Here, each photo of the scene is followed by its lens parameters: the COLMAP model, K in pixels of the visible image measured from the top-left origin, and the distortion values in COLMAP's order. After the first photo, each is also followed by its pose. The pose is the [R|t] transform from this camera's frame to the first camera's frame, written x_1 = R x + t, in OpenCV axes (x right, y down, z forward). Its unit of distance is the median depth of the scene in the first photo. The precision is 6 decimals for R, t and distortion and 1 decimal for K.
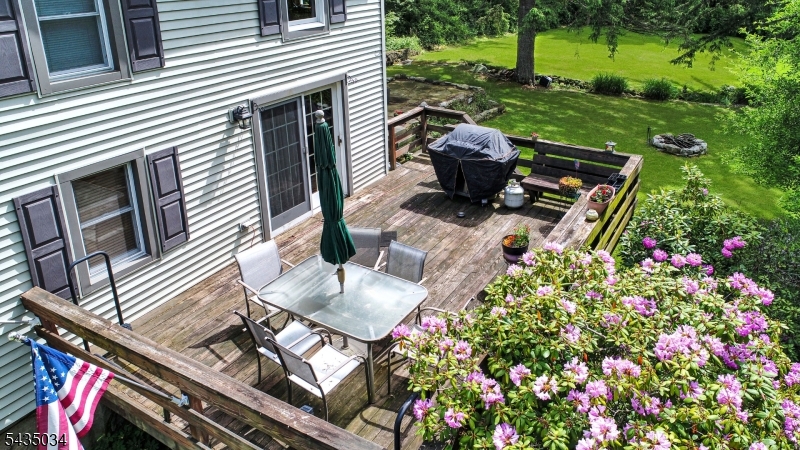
lens RADIAL K [[1023.3, 0, 400.0], [0, 1023.3, 225.0], [0, 0, 1]] dist [0.009466, 0.011112]
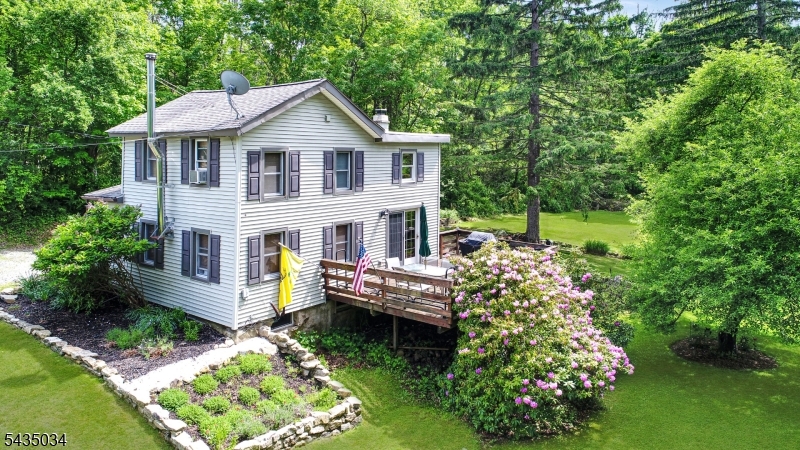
lens RADIAL K [[1023.3, 0, 400.0], [0, 1023.3, 225.0], [0, 0, 1]] dist [0.009466, 0.011112]
pose [[0.998804, 0.029056, -0.039313, -0.004824], [-0.035737, 0.982716, -0.181636, 0.114298], [0.033356, 0.182824, 0.982580, -0.445736]]
